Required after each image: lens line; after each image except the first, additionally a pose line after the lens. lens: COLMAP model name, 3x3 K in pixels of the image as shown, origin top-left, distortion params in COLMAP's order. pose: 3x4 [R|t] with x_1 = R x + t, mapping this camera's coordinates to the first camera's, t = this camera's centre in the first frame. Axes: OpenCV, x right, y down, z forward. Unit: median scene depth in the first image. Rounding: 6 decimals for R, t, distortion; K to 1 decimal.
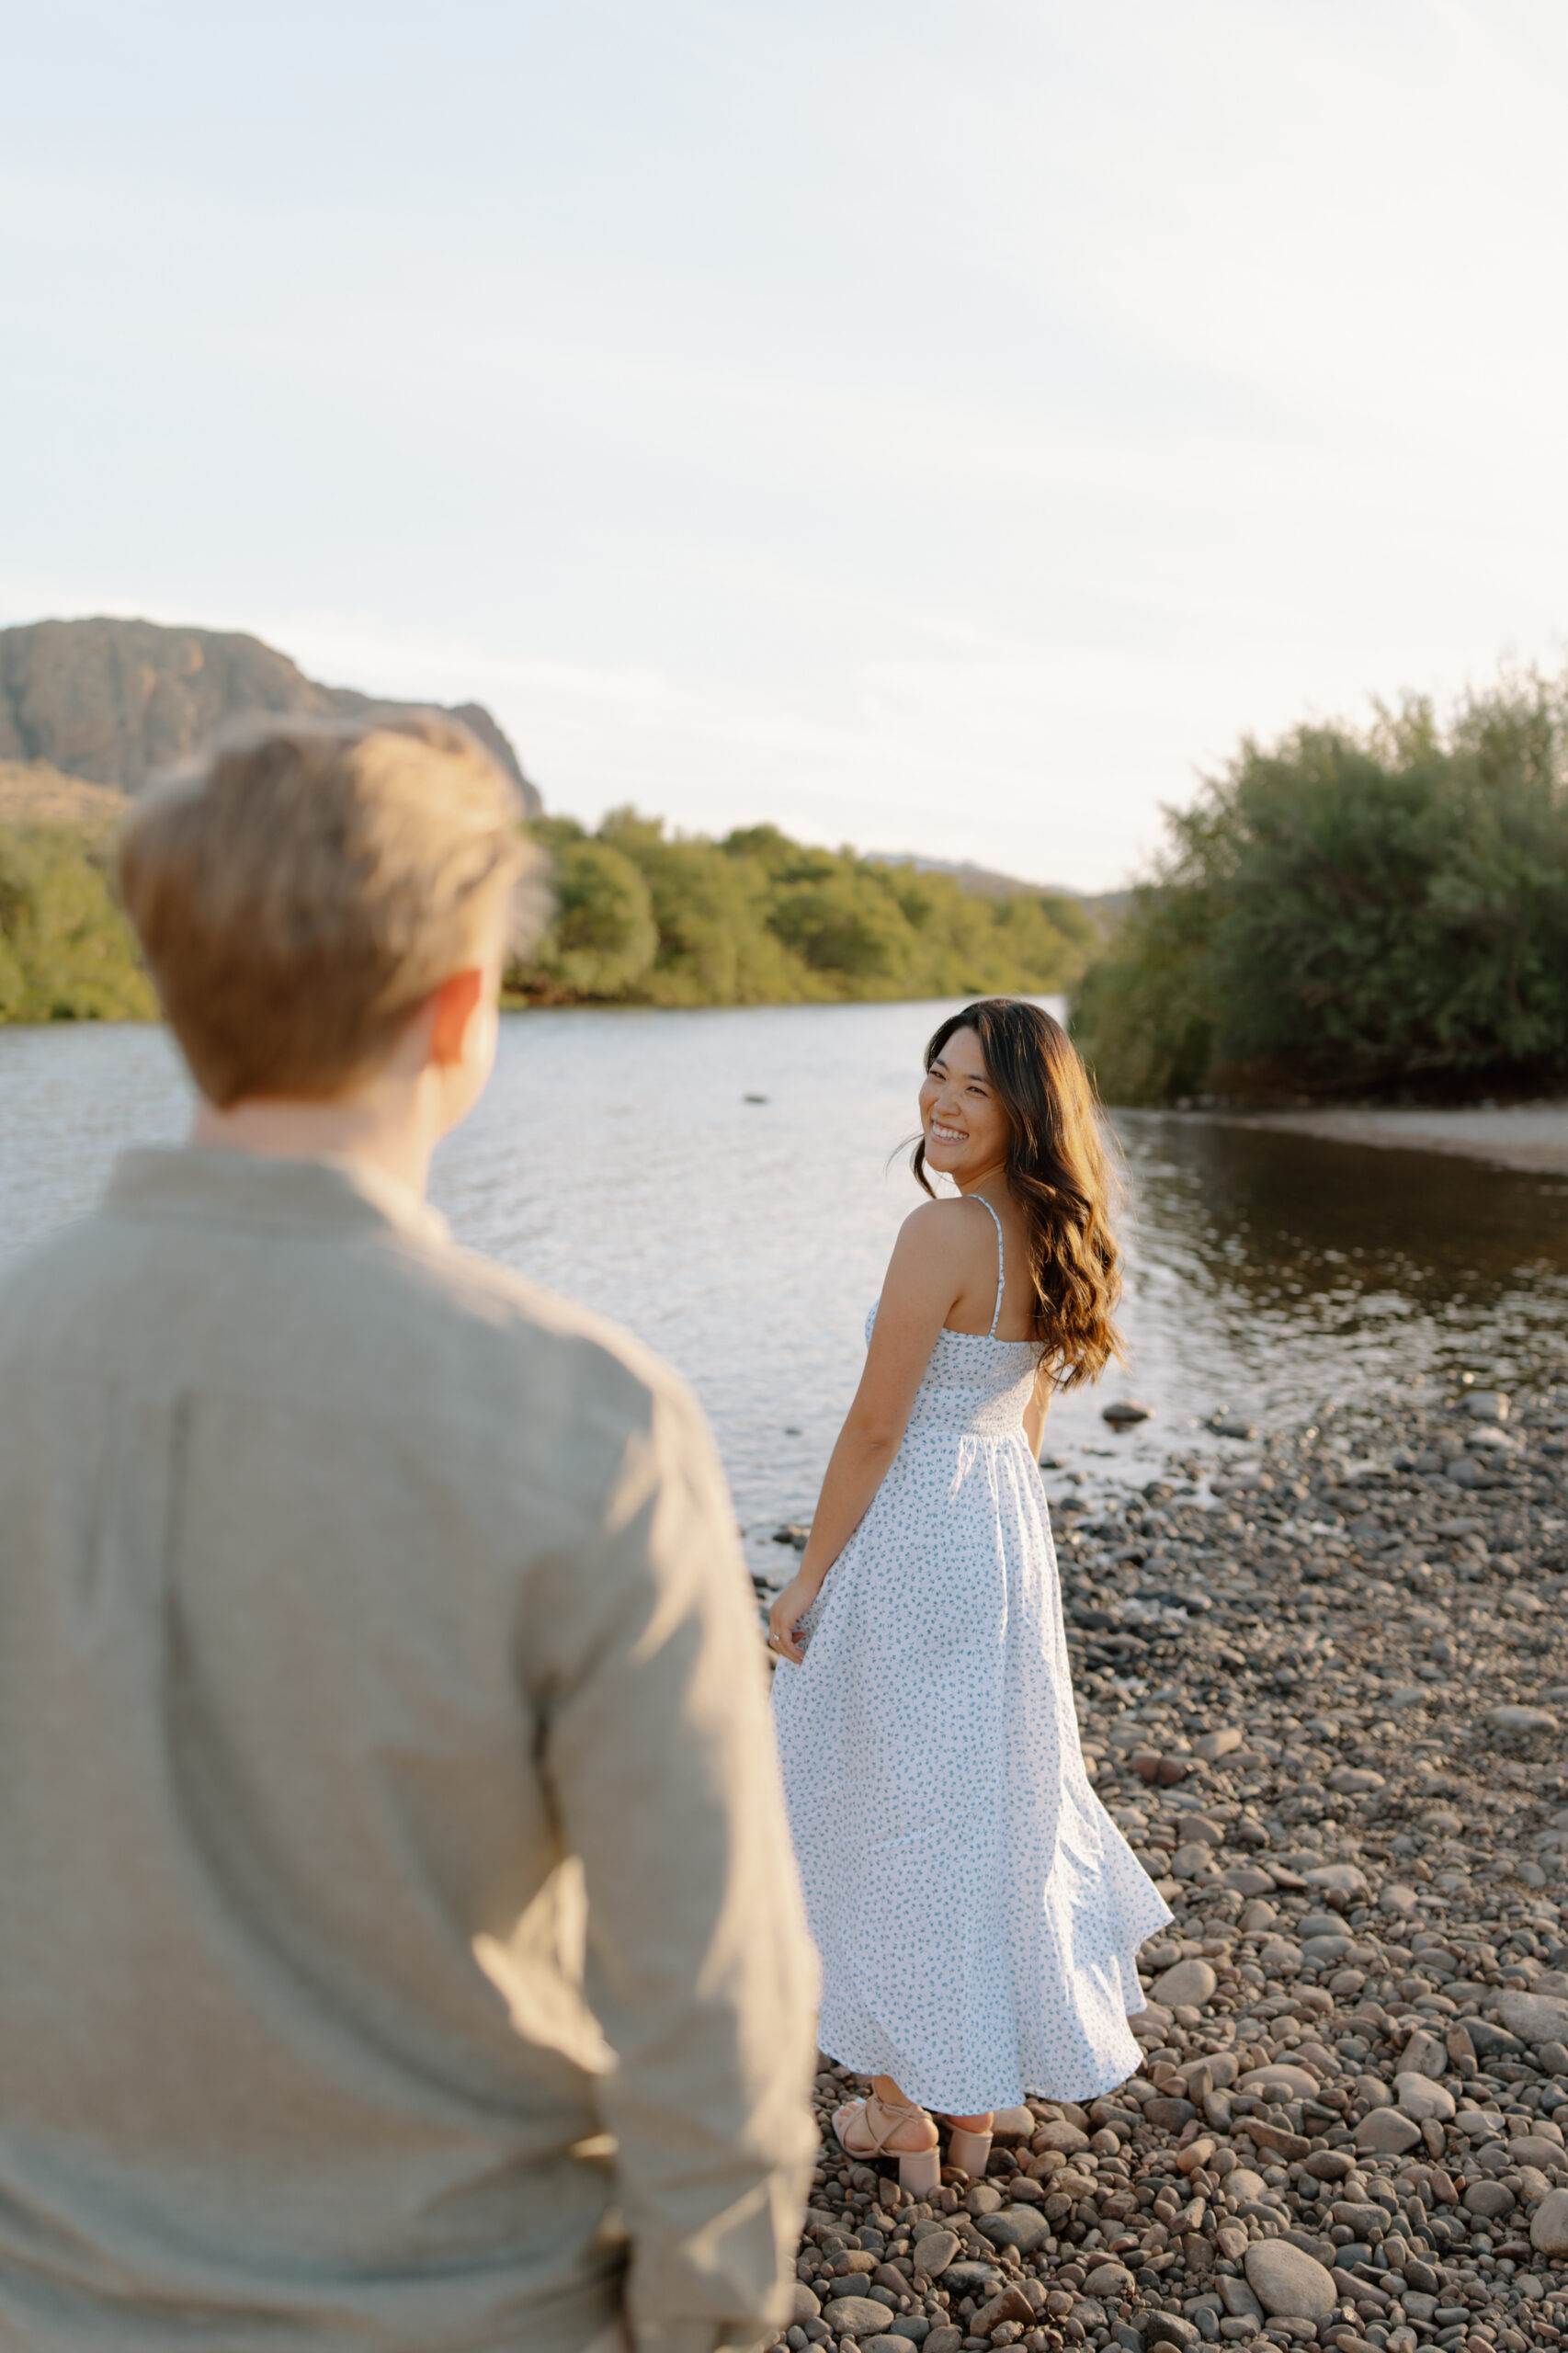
lens RADIAL K [[2133.5, 0, 794.3], [0, 2133.5, 1181.7], [0, 0, 1]] dist [0.010549, -0.045971]
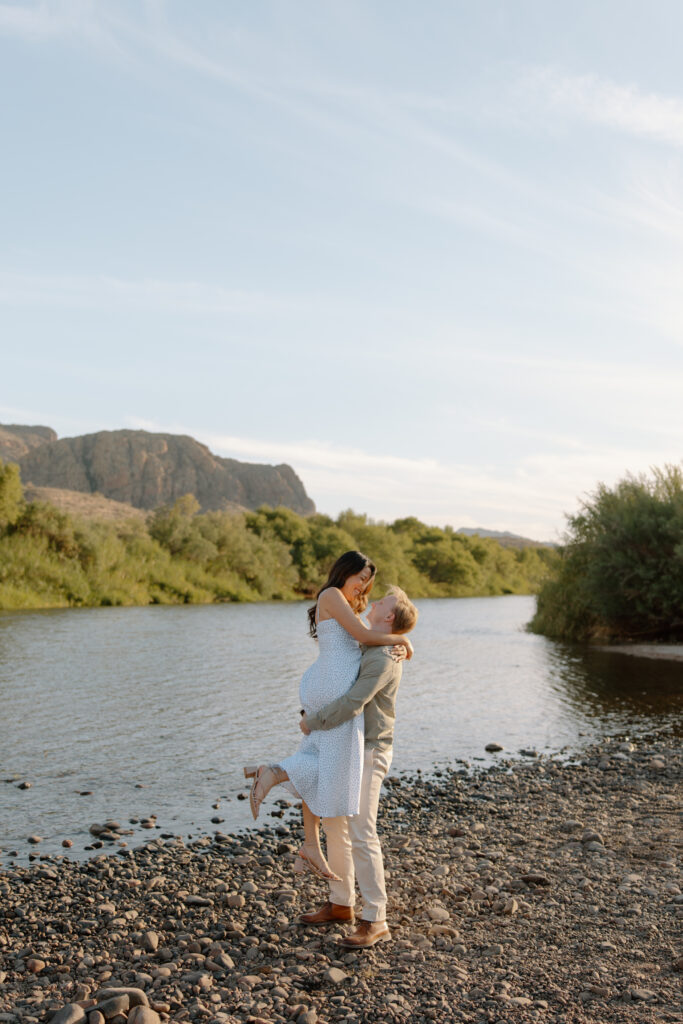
lens RADIAL K [[1225.2, 0, 340.3], [0, 1225.2, 510.1], [0, 0, 1]] dist [0.021376, 0.000000]
pose [[0.993385, -0.010681, -0.114336, 0.063531], [-0.006489, 0.988853, -0.148757, 0.018030], [0.114650, 0.148514, 0.982242, -0.293891]]
